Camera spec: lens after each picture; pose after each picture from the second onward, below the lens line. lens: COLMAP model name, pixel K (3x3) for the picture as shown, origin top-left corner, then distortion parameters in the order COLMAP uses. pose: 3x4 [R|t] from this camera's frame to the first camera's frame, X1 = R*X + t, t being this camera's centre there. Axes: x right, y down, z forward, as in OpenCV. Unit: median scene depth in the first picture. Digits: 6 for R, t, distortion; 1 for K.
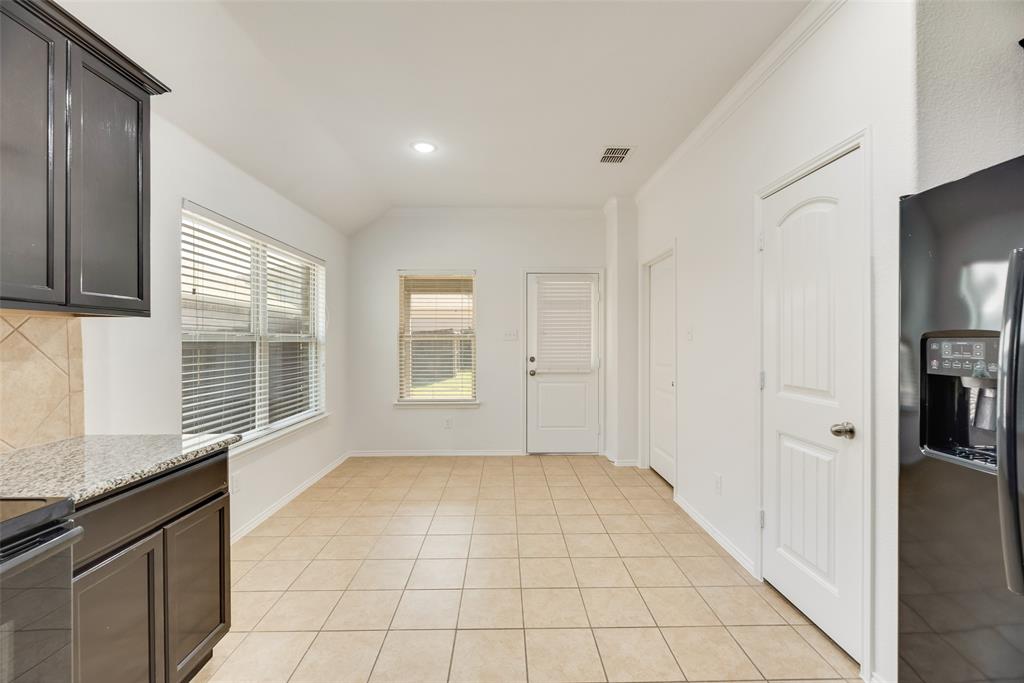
lens RADIAL K [[417.5, 0, 513.4], [0, 417.5, 344.5], [0, 0, 1]] dist [-0.000423, -0.000412]
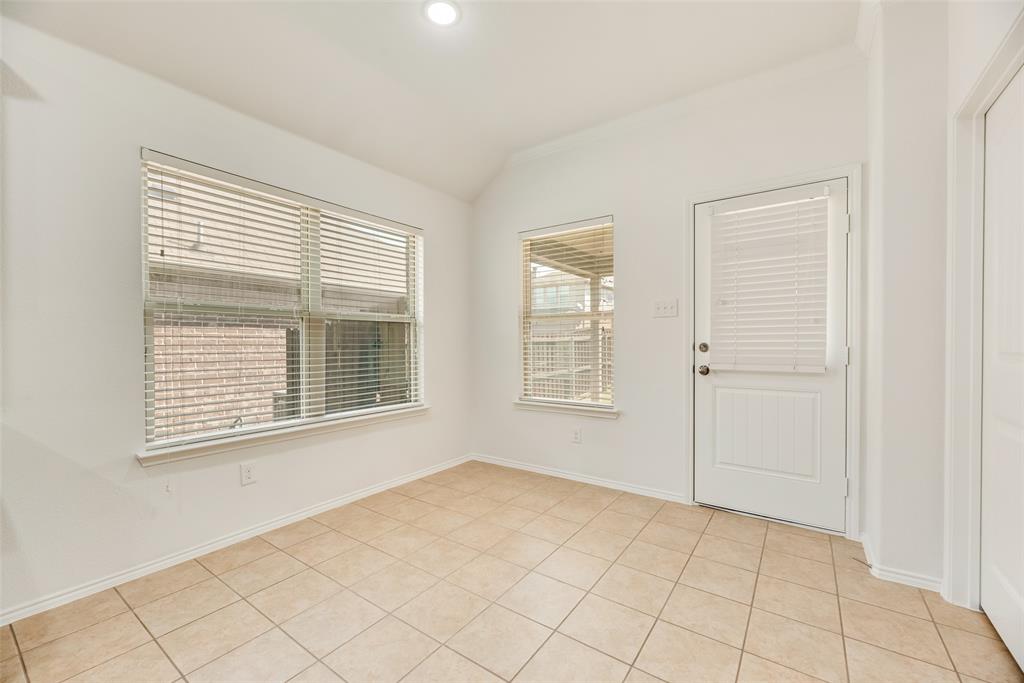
lens RADIAL K [[417.5, 0, 505.4], [0, 417.5, 345.9], [0, 0, 1]] dist [-0.000423, -0.000412]
pose [[0.804150, 0.004042, -0.594412, 0.194949], [-0.002549, 0.999991, 0.003351, 0.036363], [0.594421, -0.001180, 0.804153, 0.396639]]
